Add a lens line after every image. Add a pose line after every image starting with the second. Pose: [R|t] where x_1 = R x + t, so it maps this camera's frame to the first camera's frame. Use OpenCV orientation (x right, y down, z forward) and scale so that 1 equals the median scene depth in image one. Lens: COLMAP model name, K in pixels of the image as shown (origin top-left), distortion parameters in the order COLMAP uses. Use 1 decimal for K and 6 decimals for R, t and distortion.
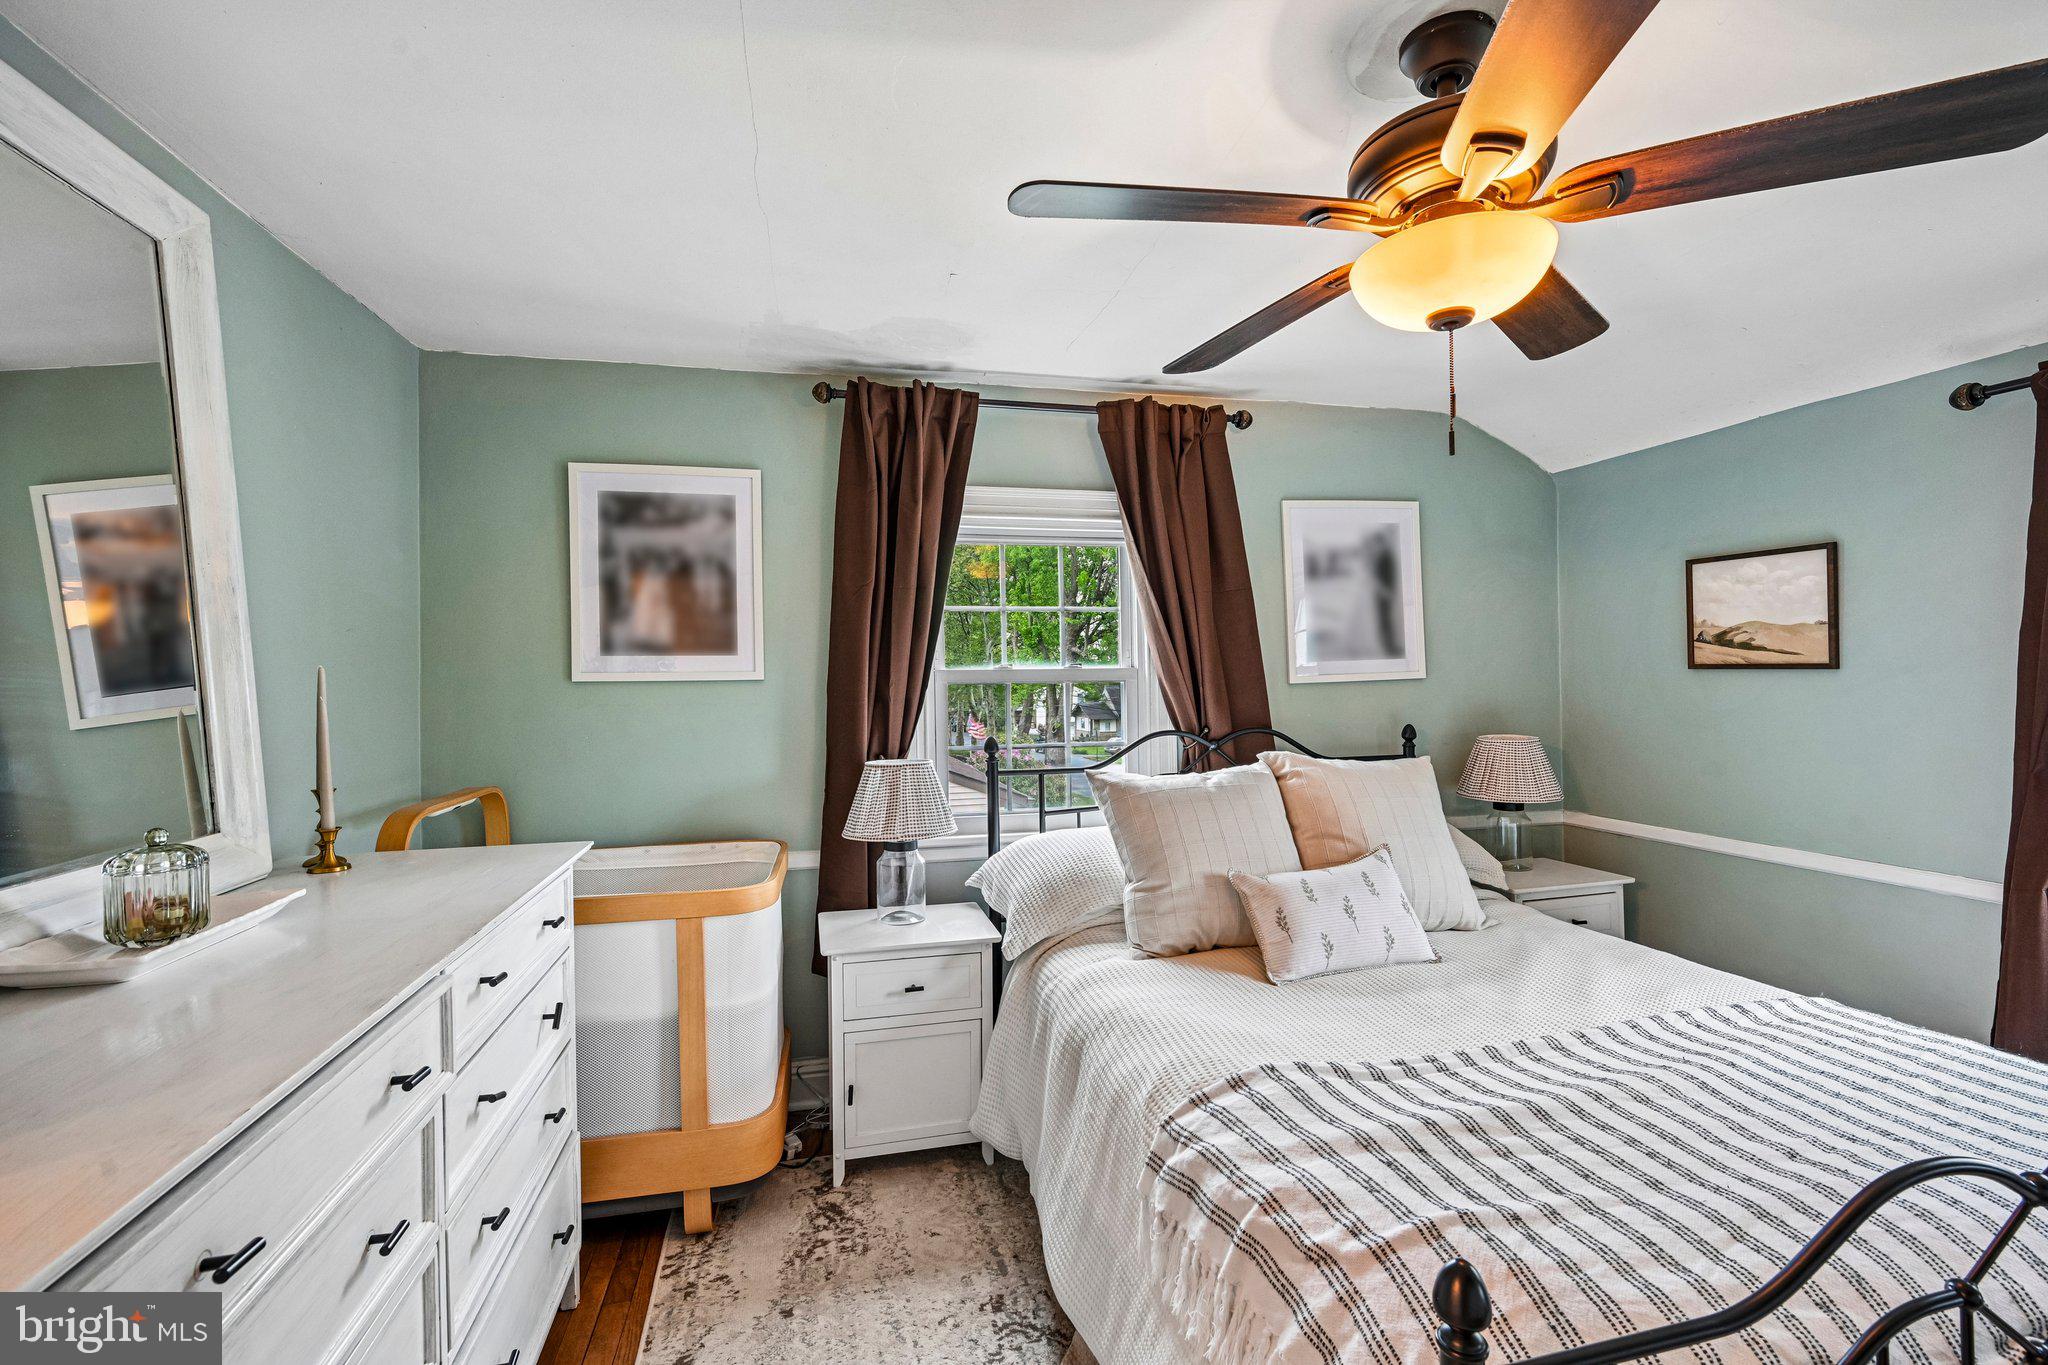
lens RADIAL K [[897.1, 0, 1020.0], [0, 897.1, 675.0], [0, 0, 1]] dist [0.001376, 0.000043]
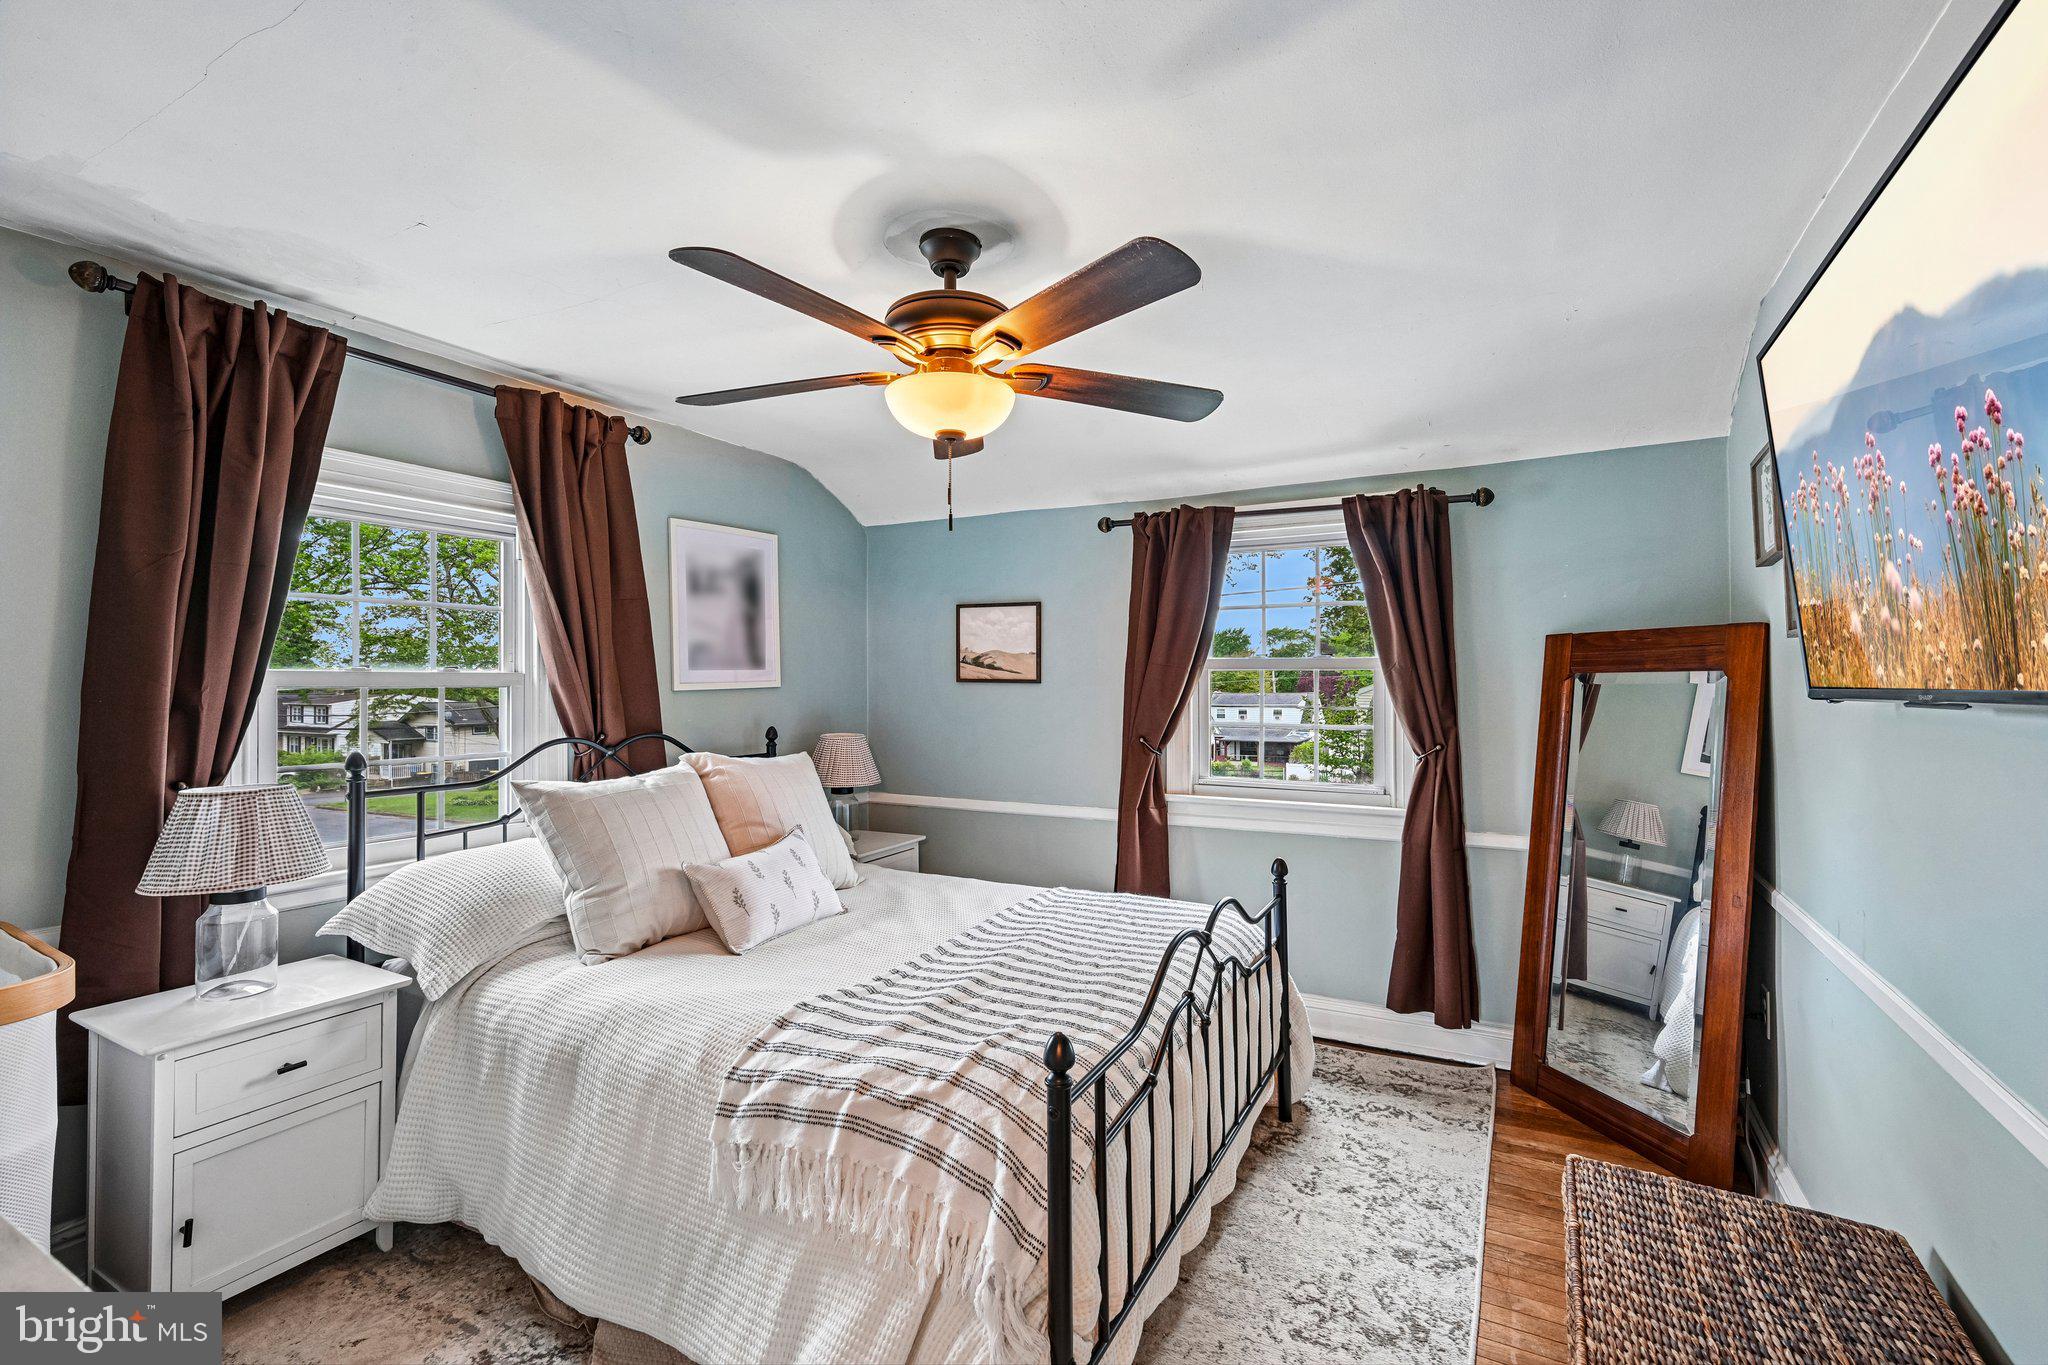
lens RADIAL K [[897.1, 0, 1025.4], [0, 897.1, 670.3], [0, 0, 1]] dist [0.001376, 0.000043]
pose [[0.671342, 0.023269, 0.740782, -0.248773], [-0.011597, 0.999714, -0.020893, 0.003425], [-0.741057, 0.005436, 0.671420, -0.025591]]
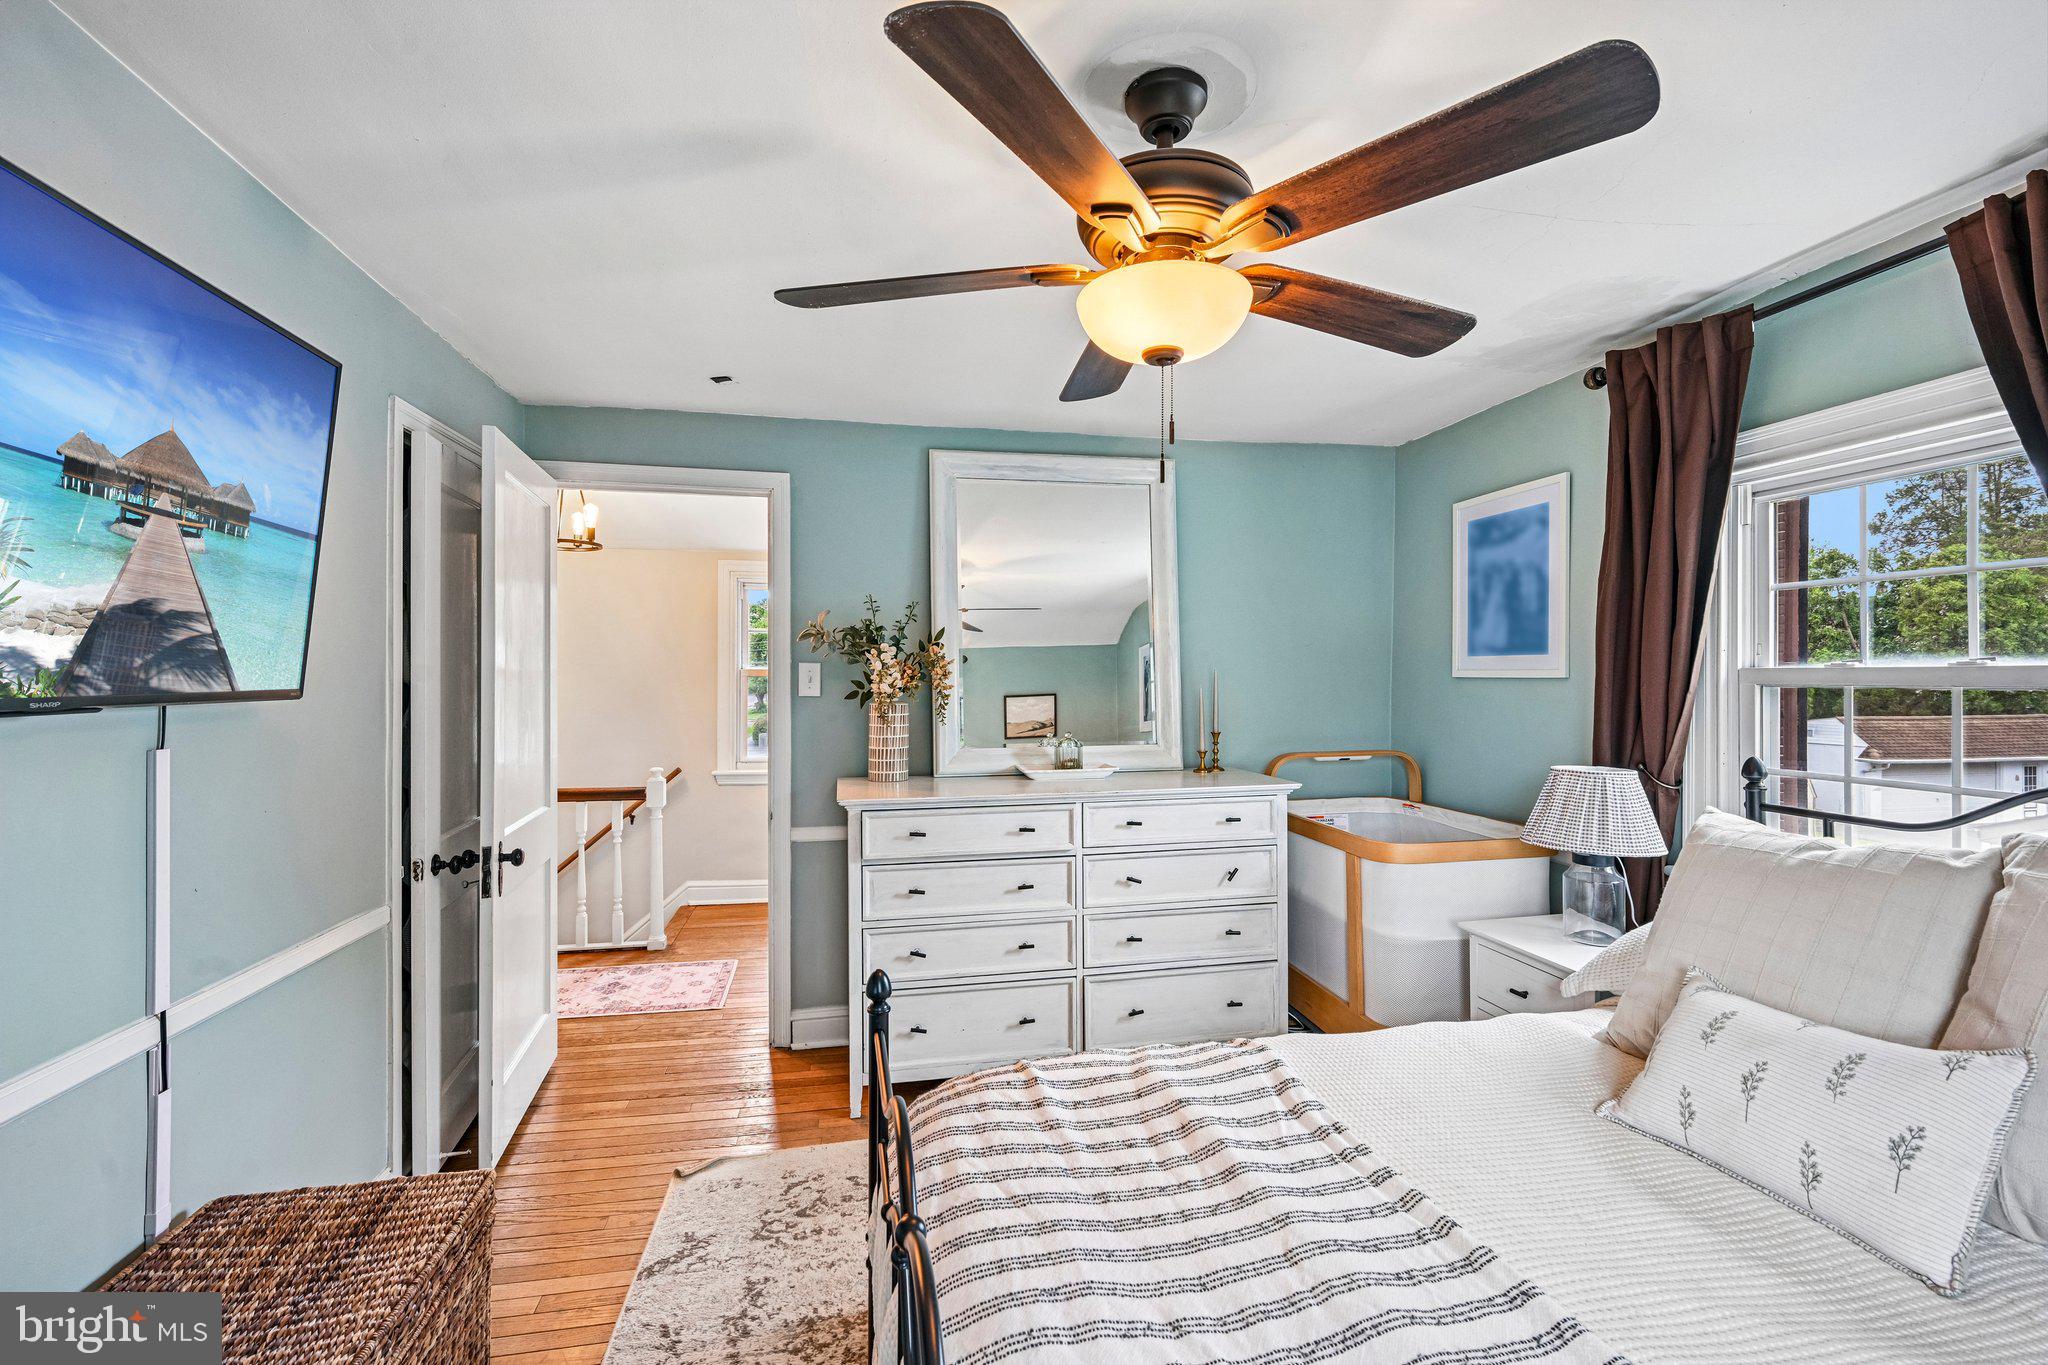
lens RADIAL K [[897.1, 0, 1028.0], [0, 897.1, 678.9], [0, 0, 1]] dist [0.001376, 0.000043]
pose [[-0.023876, 0.015815, -0.999590, 0.780180], [0.001239, 0.999875, 0.015790, -0.011294], [0.999714, -0.000862, -0.023892, 0.432596]]
